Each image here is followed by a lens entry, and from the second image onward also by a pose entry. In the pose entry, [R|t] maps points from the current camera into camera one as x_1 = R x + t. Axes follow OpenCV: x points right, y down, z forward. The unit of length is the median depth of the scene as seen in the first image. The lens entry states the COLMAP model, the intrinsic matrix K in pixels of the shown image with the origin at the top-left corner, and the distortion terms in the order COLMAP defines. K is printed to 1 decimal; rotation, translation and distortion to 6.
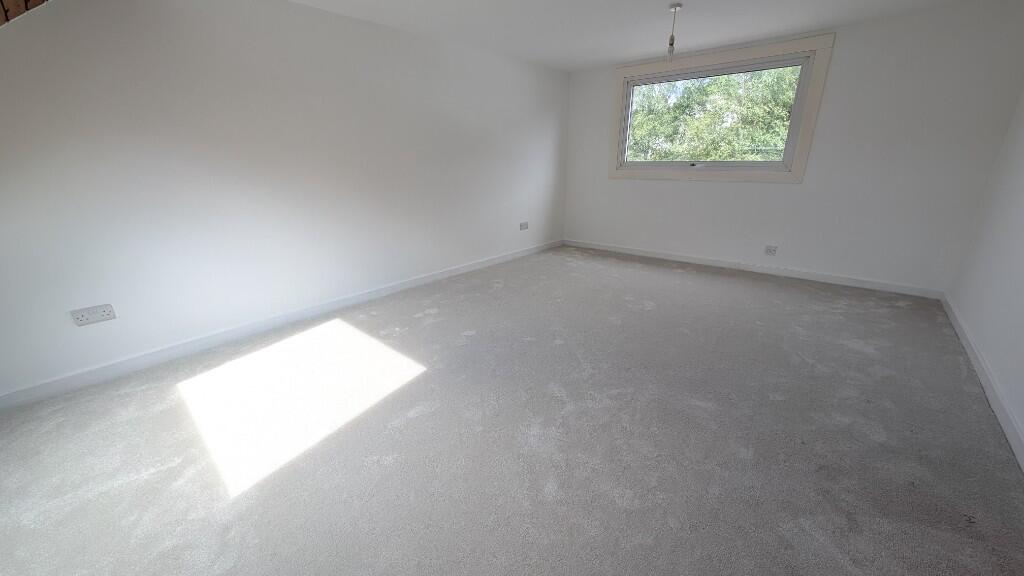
lens RADIAL K [[381.9, 0, 514.1], [0, 381.9, 286.0], [0, 0, 1]] dist [0.007434, -0.000052]
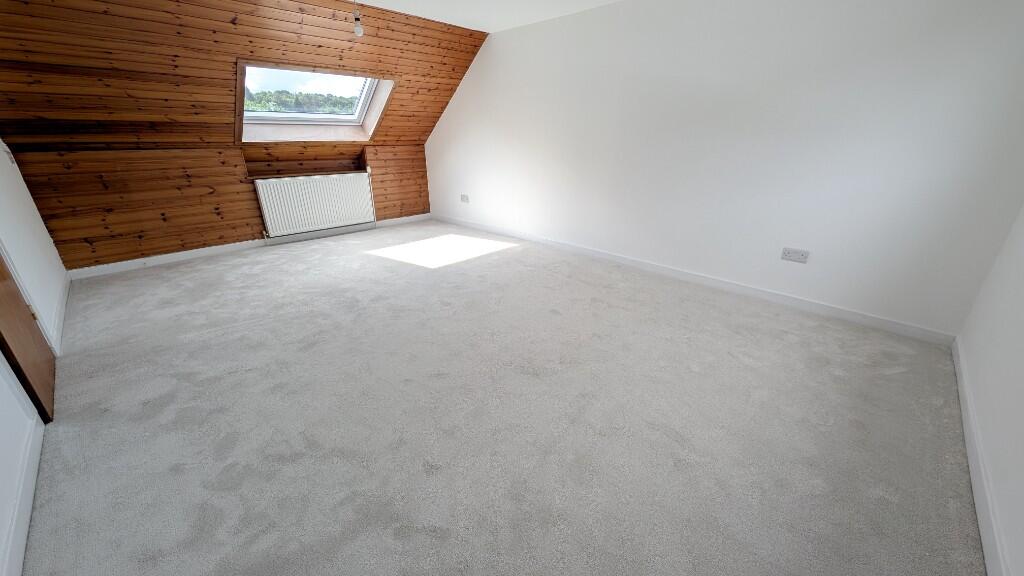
lens RADIAL K [[381.9, 0, 514.1], [0, 381.9, 286.0], [0, 0, 1]] dist [0.007434, -0.000052]
pose [[-0.059658, 0.386627, -0.920304, 0.669001], [-0.306506, 0.870315, 0.385495, -0.231733], [0.949997, 0.305077, 0.066582, 0.620198]]
